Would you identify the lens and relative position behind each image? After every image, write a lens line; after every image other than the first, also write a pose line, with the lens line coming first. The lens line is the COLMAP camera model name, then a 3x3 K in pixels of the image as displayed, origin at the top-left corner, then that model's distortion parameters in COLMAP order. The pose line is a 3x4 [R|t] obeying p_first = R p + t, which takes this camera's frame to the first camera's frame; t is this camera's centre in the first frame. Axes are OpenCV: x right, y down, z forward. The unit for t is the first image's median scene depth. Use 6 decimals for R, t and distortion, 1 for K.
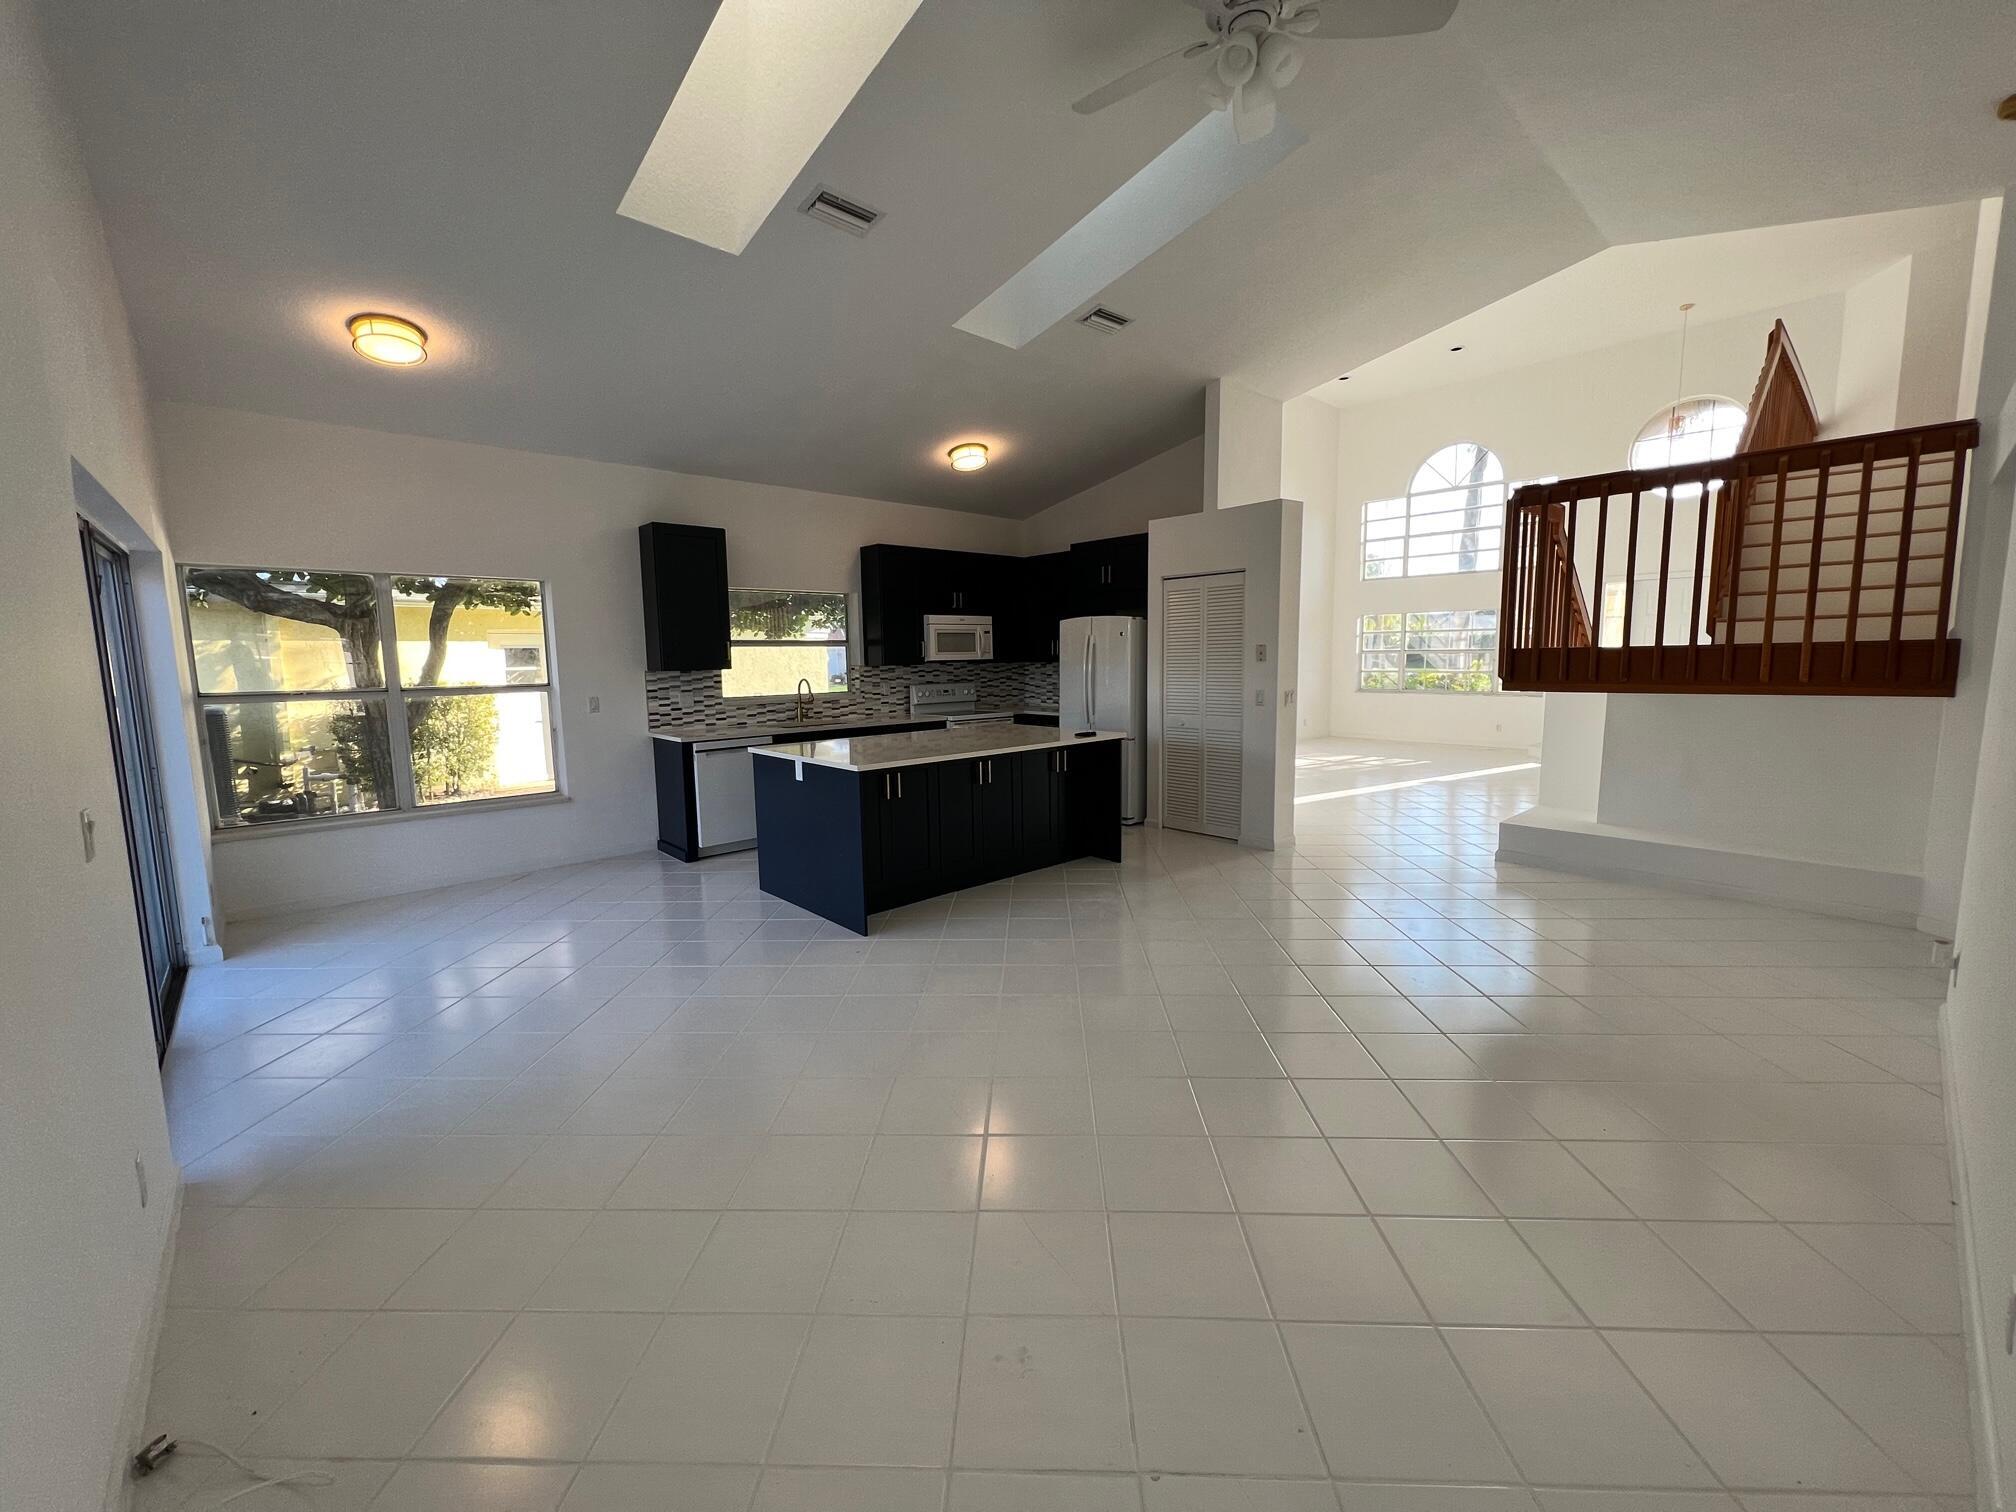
lens RADIAL K [[807.7, 0, 1008.0], [0, 807.7, 756.0], [0, 0, 1]] dist [0.001693, 0.000176]
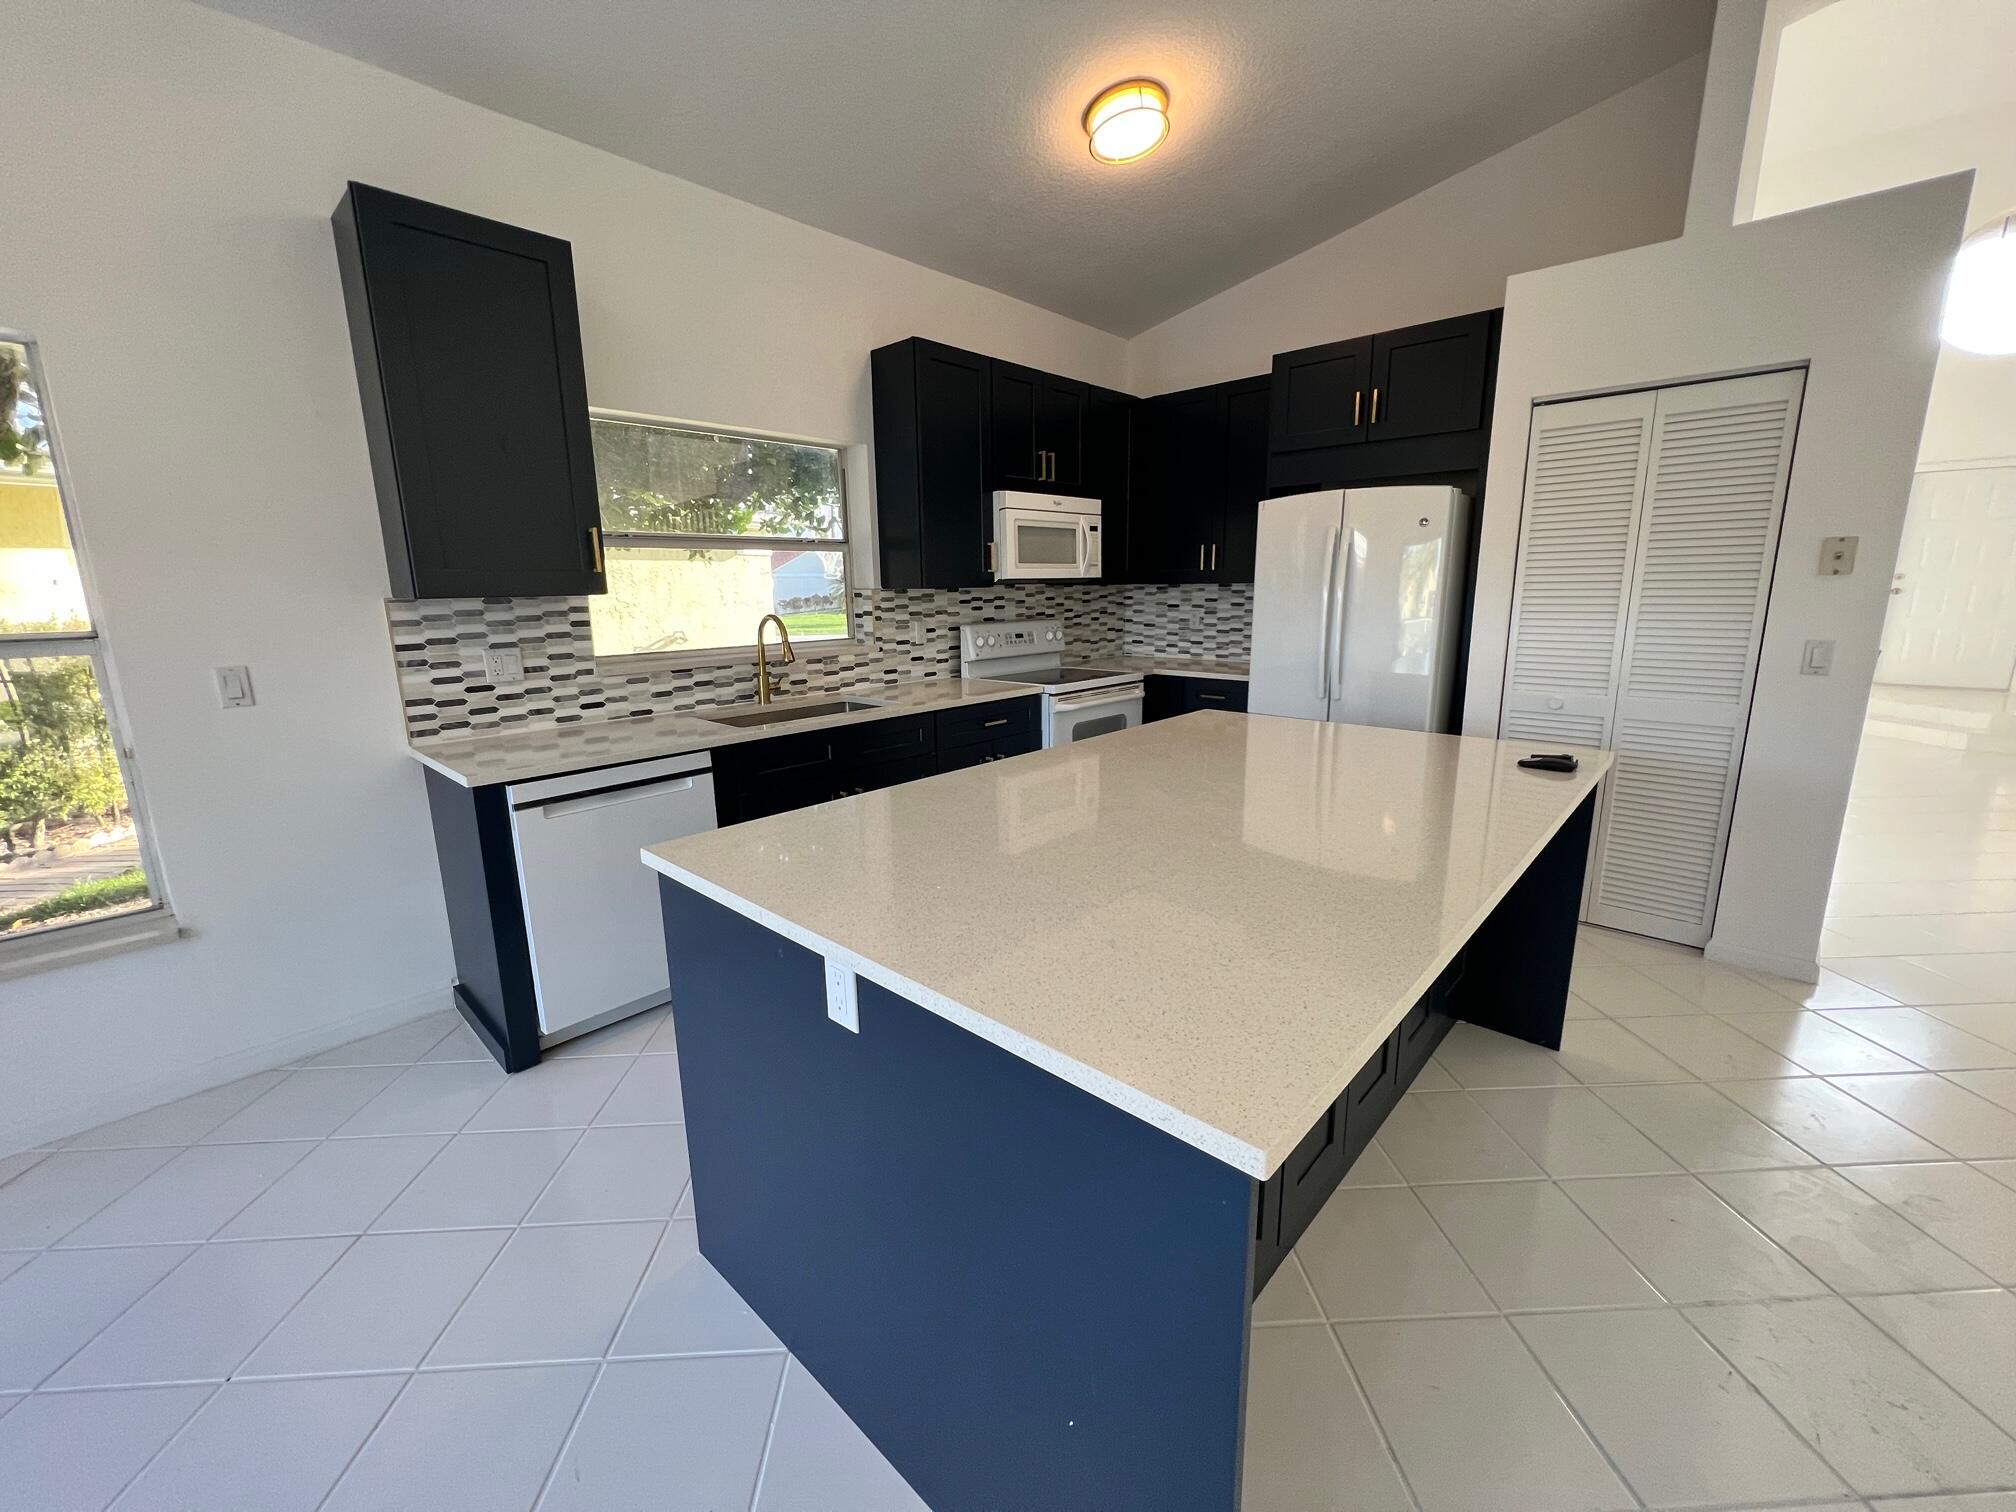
lens RADIAL K [[807.7, 0, 1008.0], [0, 807.7, 756.0], [0, 0, 1]] dist [0.001693, 0.000176]
pose [[0.996640, -0.016399, 0.080251, -0.146923], [0.009522, 0.996307, 0.085333, -0.049977], [-0.081354, -0.084282, 0.993115, 0.486409]]
